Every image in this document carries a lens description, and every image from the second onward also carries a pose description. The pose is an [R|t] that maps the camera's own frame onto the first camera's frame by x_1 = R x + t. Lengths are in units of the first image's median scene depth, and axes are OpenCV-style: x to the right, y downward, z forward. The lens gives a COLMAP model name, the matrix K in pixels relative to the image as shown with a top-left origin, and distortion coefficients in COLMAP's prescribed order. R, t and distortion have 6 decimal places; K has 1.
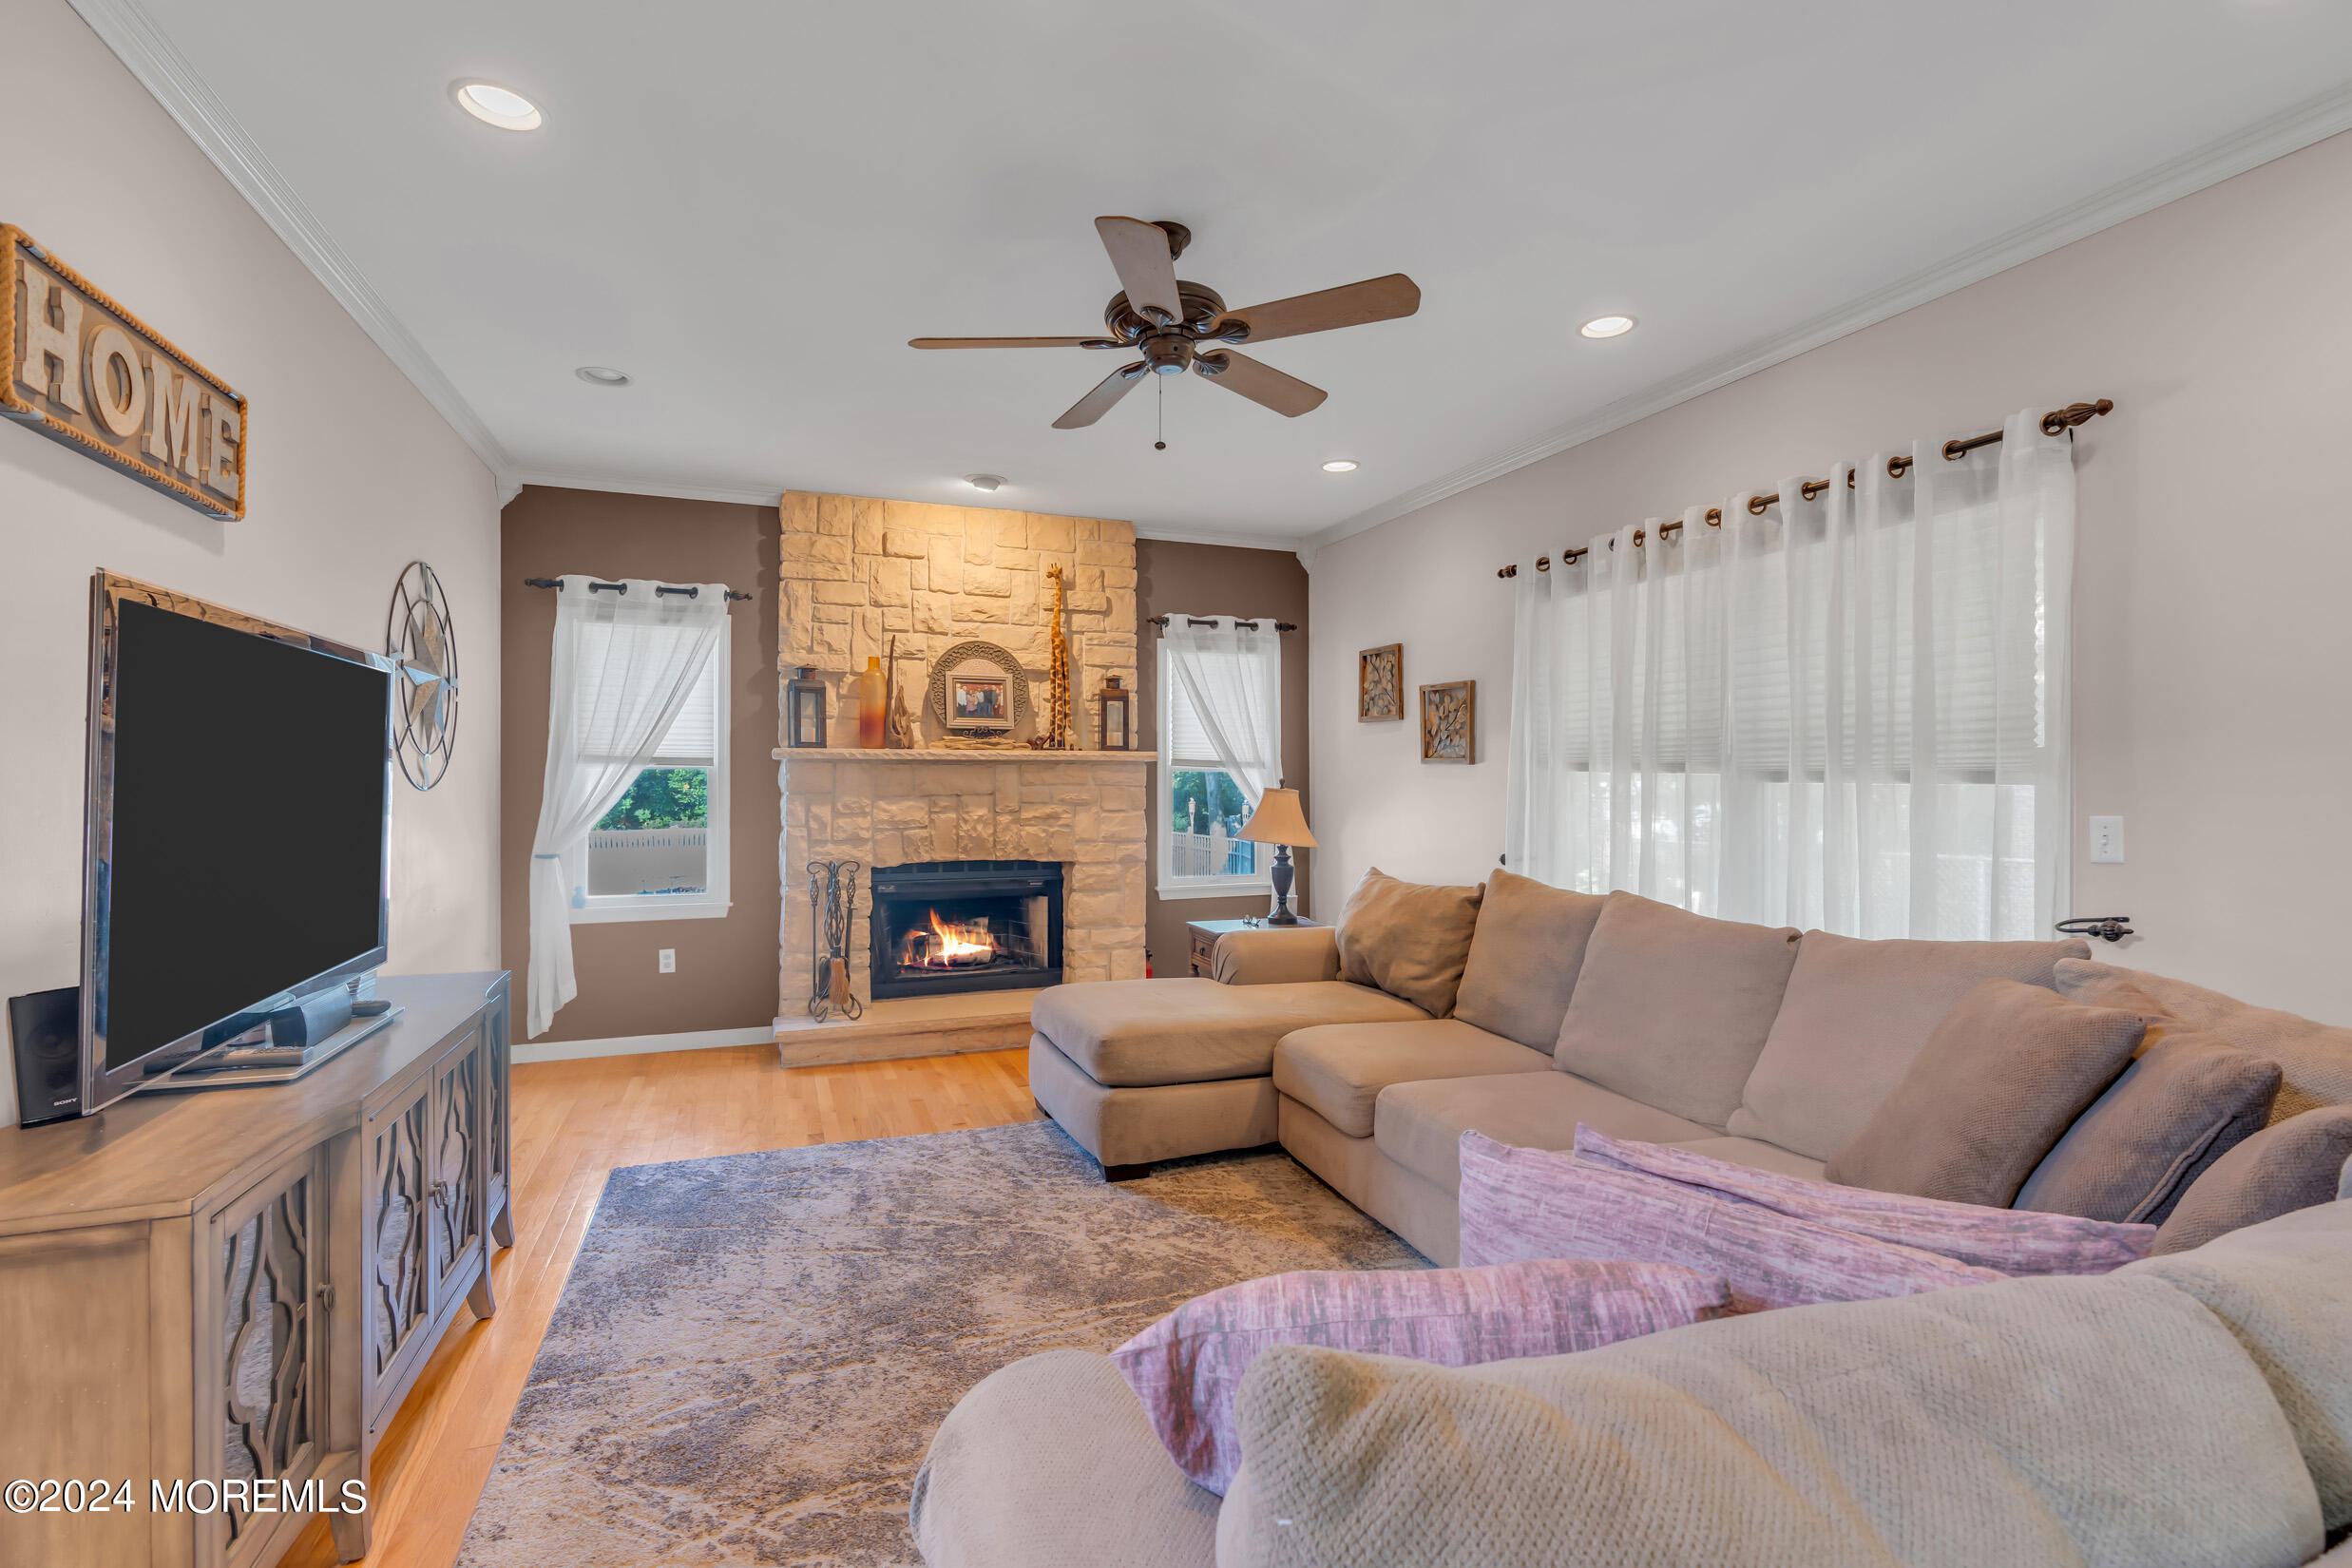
lens RADIAL K [[1051.3, 0, 1179.0], [0, 1051.3, 786.1], [0, 0, 1]] dist [-0.009322, 0.003578]
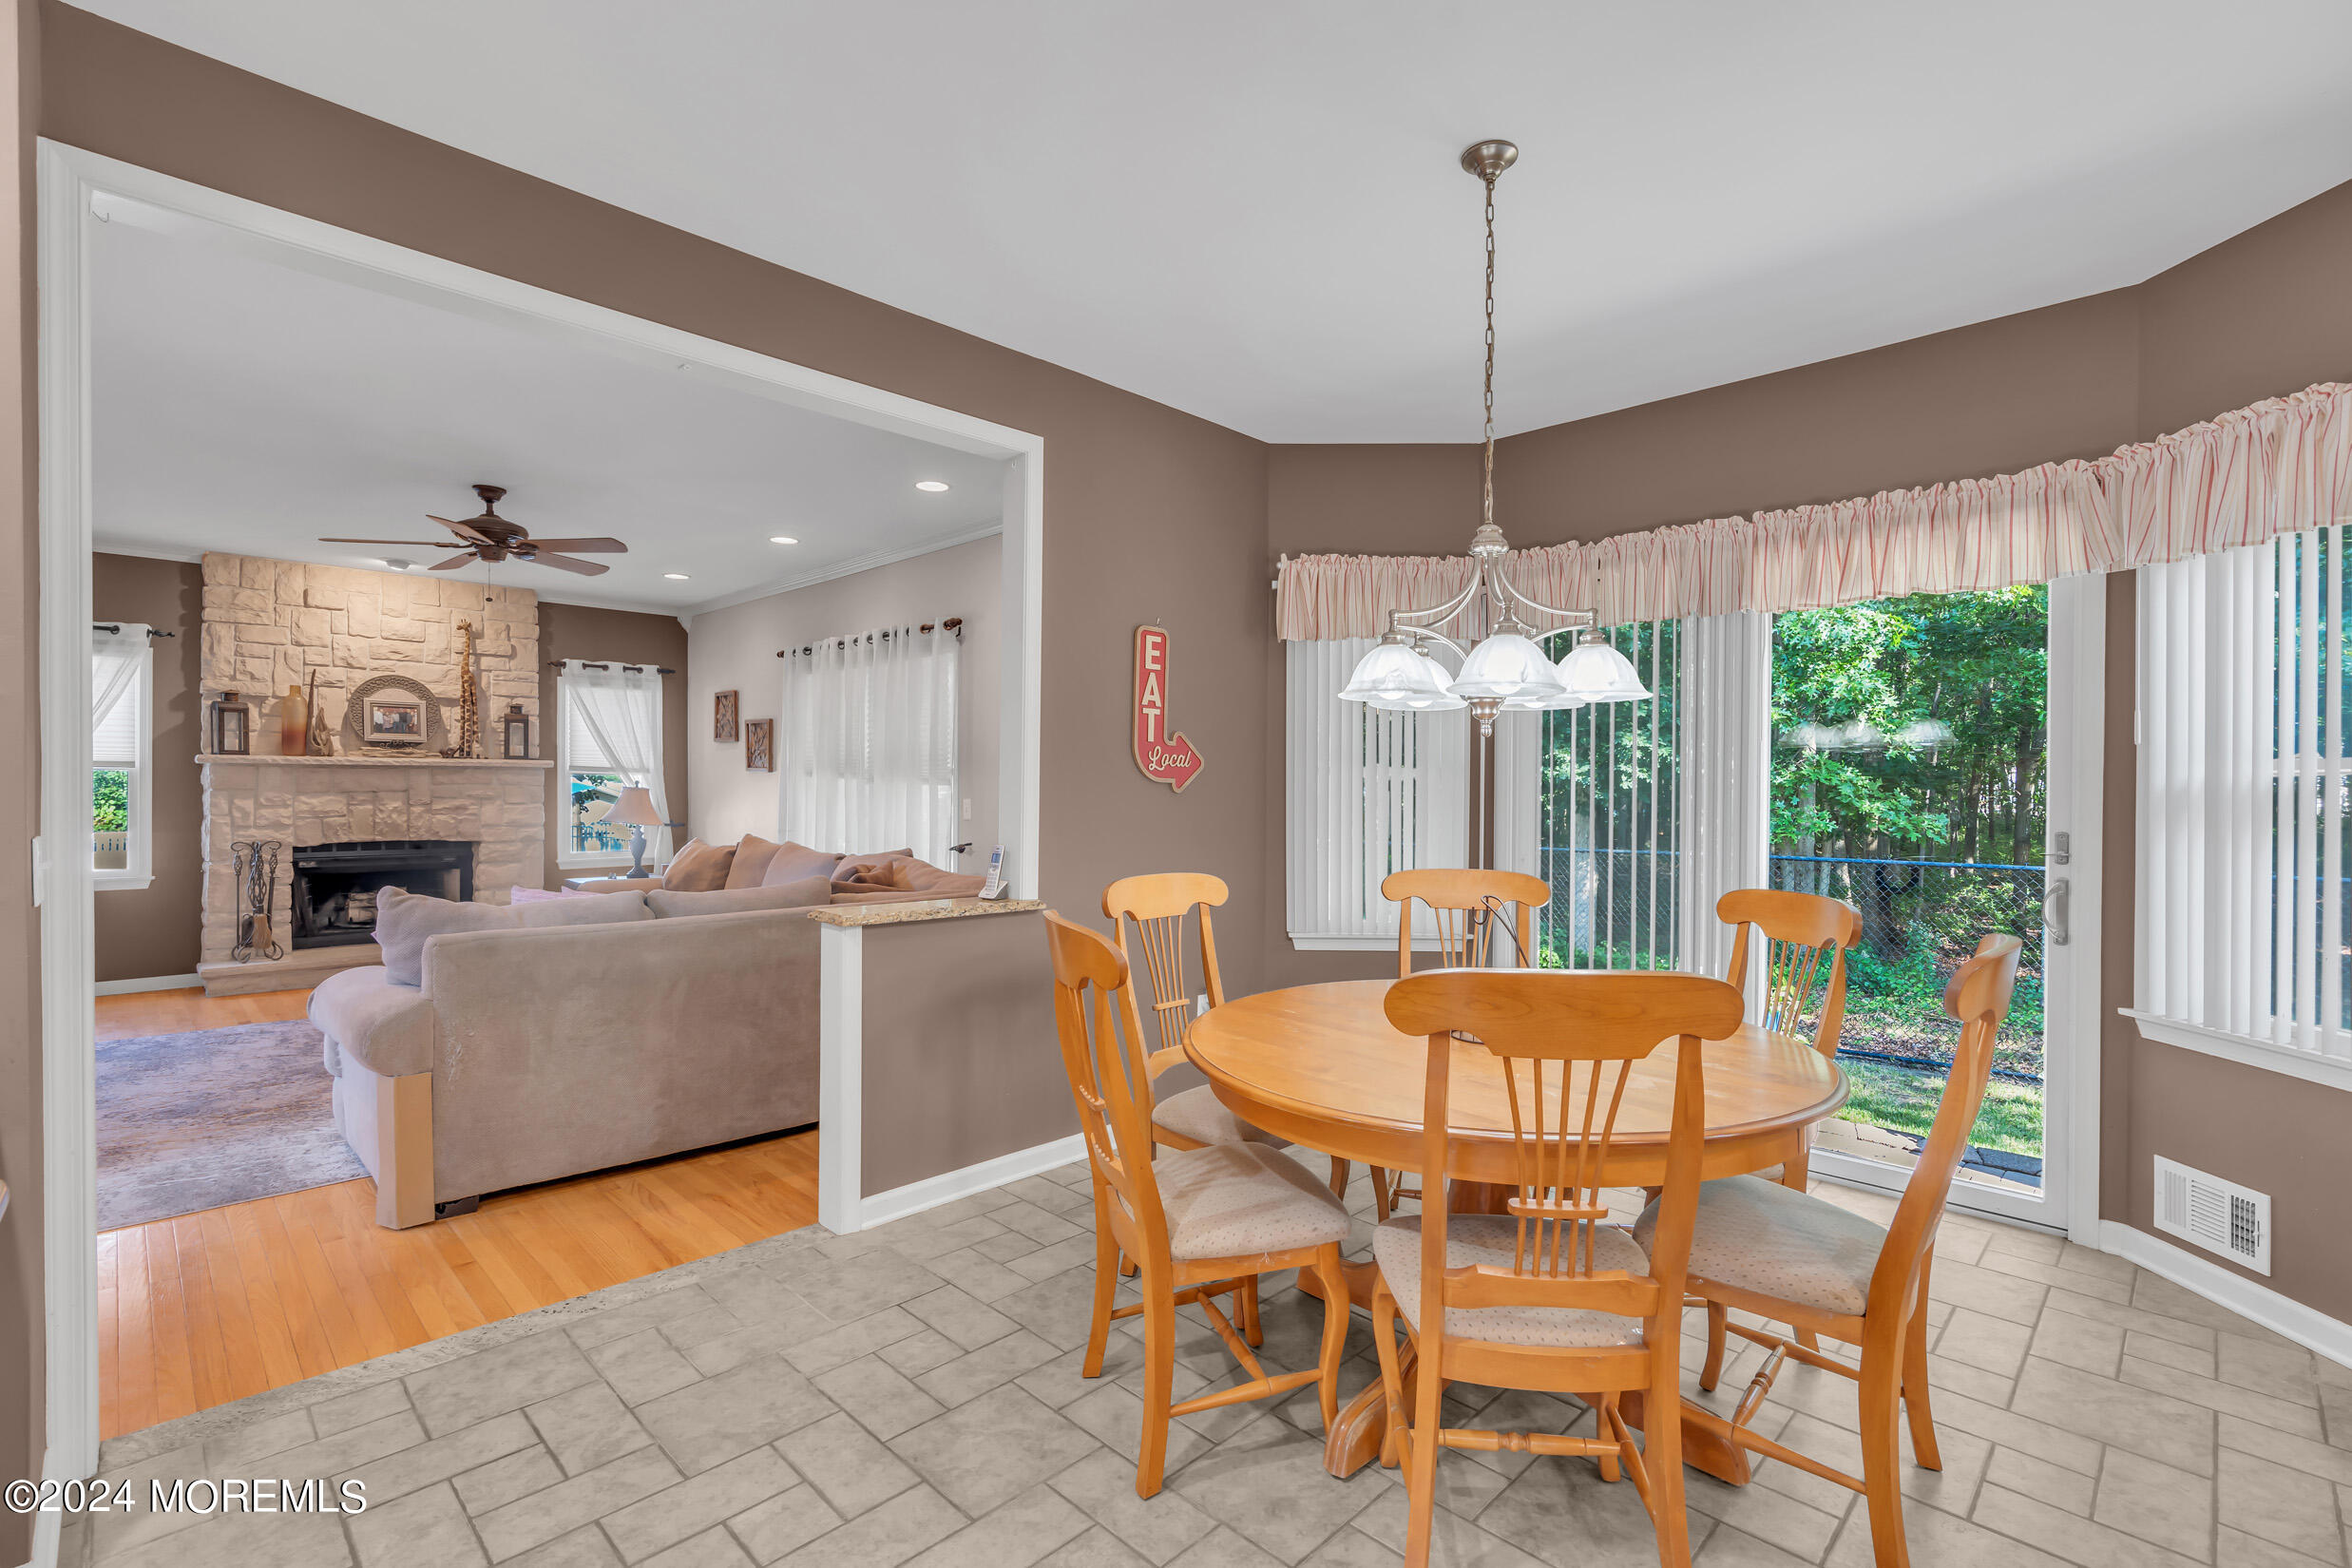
lens RADIAL K [[1051.3, 0, 1182.9], [0, 1051.3, 790.1], [0, 0, 1]] dist [-0.009322, 0.003578]
pose [[0.914200, 0.002060, 0.405259, 0.189765], [-0.002931, 0.999995, 0.001529, 0.001675], [-0.405254, -0.002586, 0.914201, -0.630546]]
